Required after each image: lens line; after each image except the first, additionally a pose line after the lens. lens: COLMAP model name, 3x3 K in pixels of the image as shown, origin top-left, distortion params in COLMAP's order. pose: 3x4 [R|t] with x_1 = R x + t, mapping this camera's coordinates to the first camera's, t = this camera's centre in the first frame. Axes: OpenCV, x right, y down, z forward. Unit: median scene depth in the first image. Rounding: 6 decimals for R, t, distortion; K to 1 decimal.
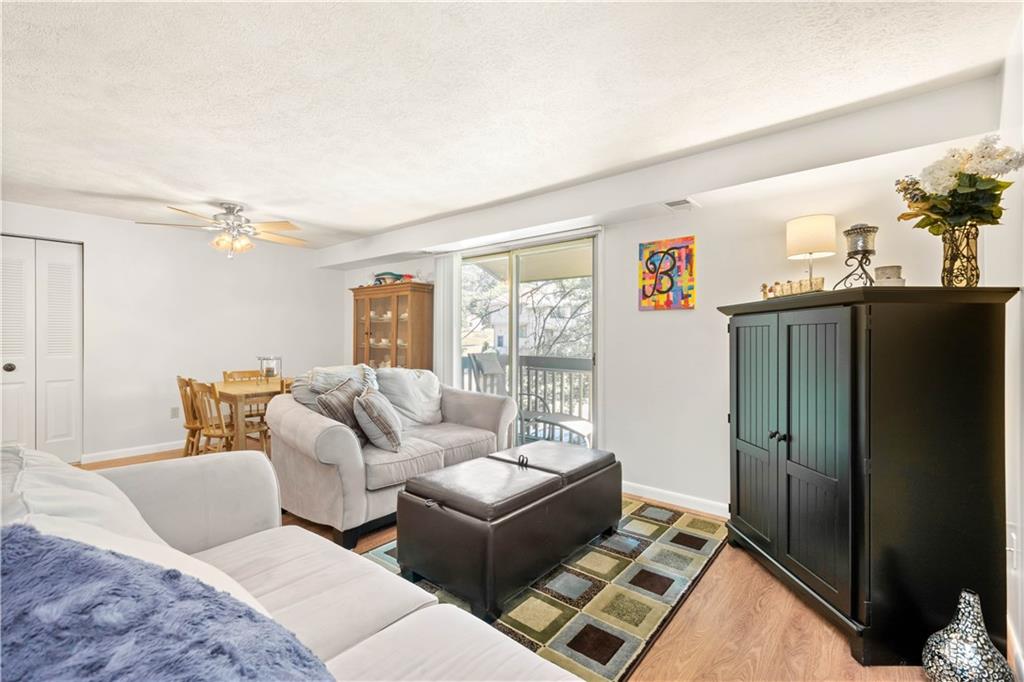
lens RADIAL K [[456.9, 0, 497.2], [0, 456.9, 335.3], [0, 0, 1]] dist [0.014557, -0.004350]
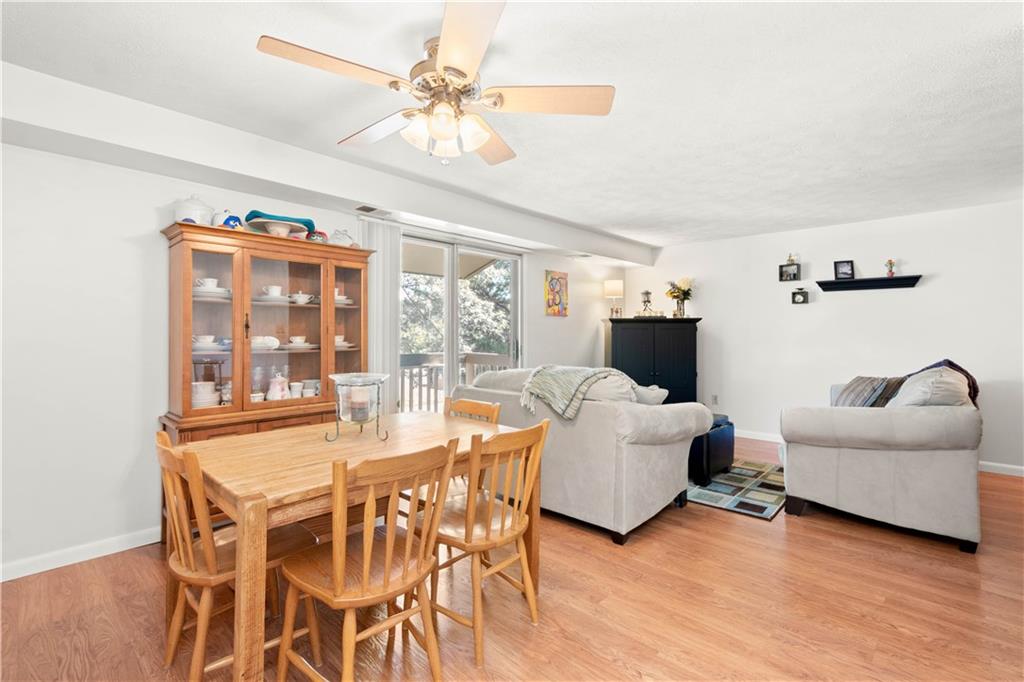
lens RADIAL K [[456.9, 0, 504.3], [0, 456.9, 335.2], [0, 0, 1]] dist [0.014557, -0.004350]
pose [[0.055917, -0.010154, 0.998384, -1.290645], [-0.012380, 0.999864, 0.010863, -0.003091], [-0.998359, -0.012967, 0.055784, 1.145145]]
